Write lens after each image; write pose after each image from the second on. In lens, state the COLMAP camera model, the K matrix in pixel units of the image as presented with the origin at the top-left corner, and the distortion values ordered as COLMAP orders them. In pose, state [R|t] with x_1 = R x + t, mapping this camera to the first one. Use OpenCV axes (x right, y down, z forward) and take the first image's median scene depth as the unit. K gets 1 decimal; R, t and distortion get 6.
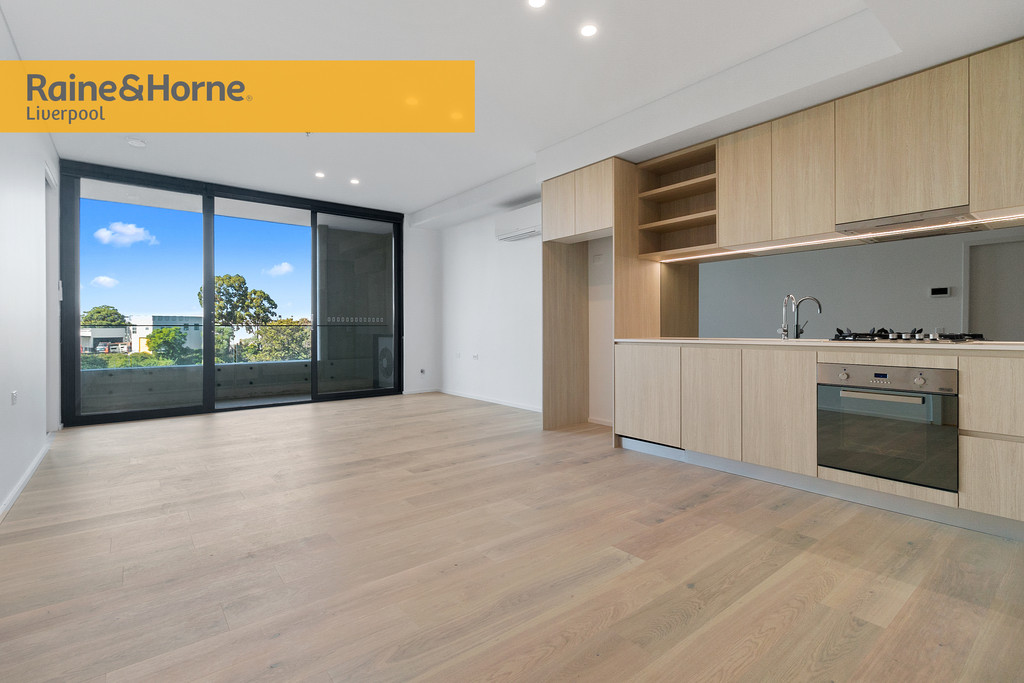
lens RADIAL K [[483.4, 0, 511.5], [0, 483.4, 329.4], [0, 0, 1]] dist [-0.000576, -0.000258]
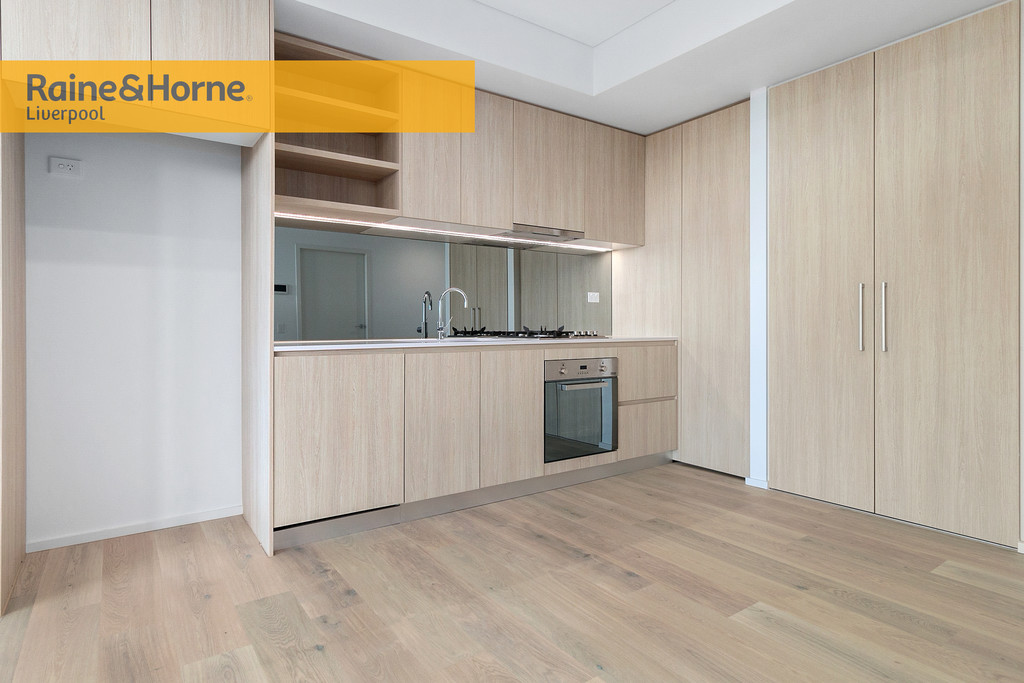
lens RADIAL K [[559.3, 0, 513.1], [0, 559.3, 328.8], [0, 0, 1]] dist [0.000743, 0.001135]
pose [[0.056756, -0.003902, 0.998380, -0.563163], [0.001528, 0.999992, 0.003822, -0.001880], [-0.998387, 0.001308, 0.056762, 1.070888]]
